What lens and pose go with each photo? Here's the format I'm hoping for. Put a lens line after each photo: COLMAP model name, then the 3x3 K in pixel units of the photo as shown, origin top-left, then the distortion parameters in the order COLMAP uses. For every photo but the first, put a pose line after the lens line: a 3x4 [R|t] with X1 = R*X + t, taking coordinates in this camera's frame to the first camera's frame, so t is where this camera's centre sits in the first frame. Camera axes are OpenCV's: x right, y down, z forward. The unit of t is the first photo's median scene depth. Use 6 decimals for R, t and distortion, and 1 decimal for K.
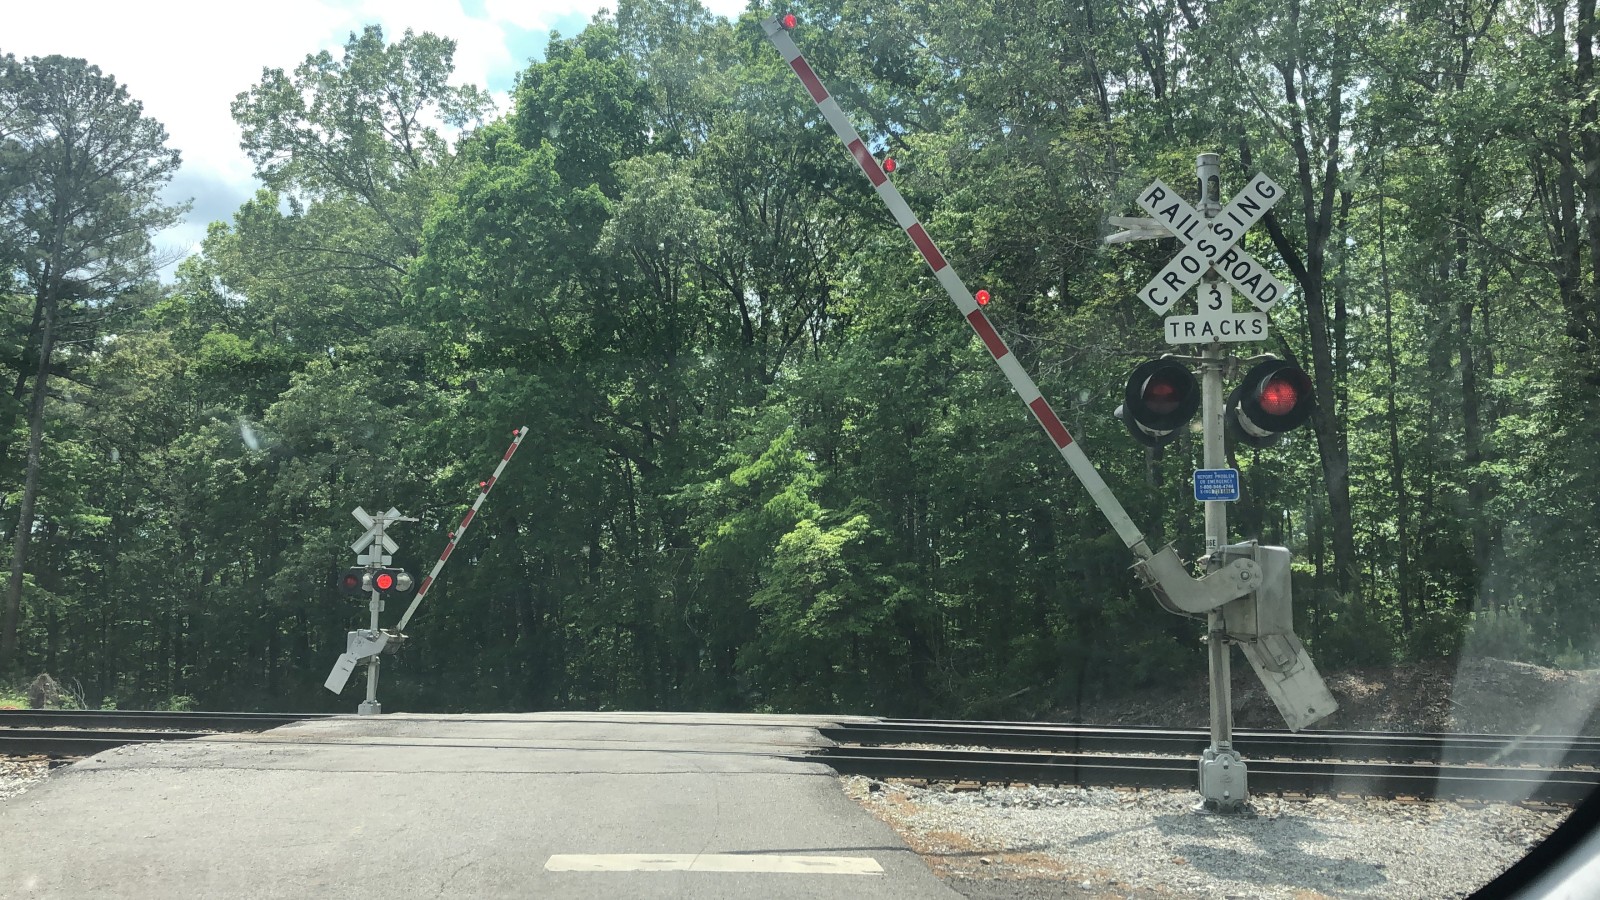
lens RADIAL K [[1651.2, 0, 800.3], [0, 1651.2, 422.7], [0, 0, 1]] dist [0.111889, -0.220827]
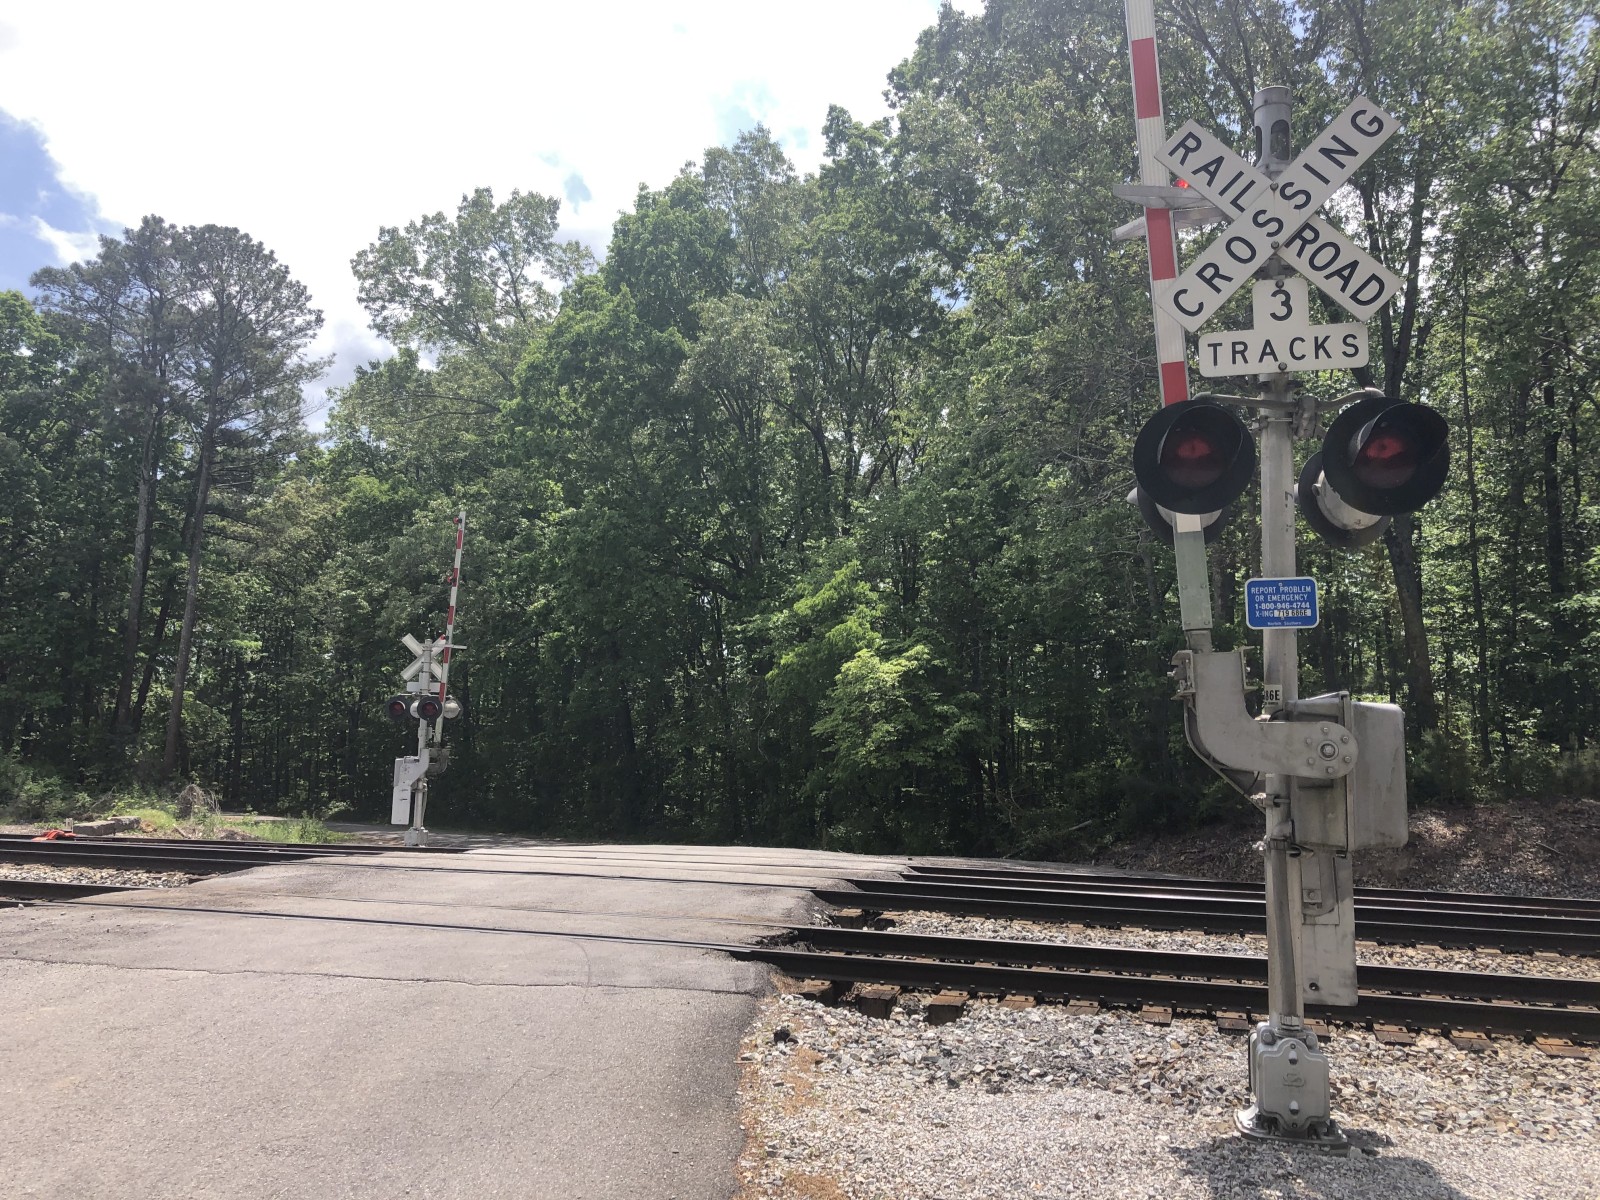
lens RADIAL K [[1401.0, 0, 786.7], [0, 1401.0, 584.9], [0, 0, 1]] dist [0.053165, -0.047123]
pose [[0.995115, 0.002203, -0.098697, 0.043732], [-0.000867, 0.999907, 0.013578, 0.008753], [0.098717, -0.013426, 0.995025, 0.168774]]
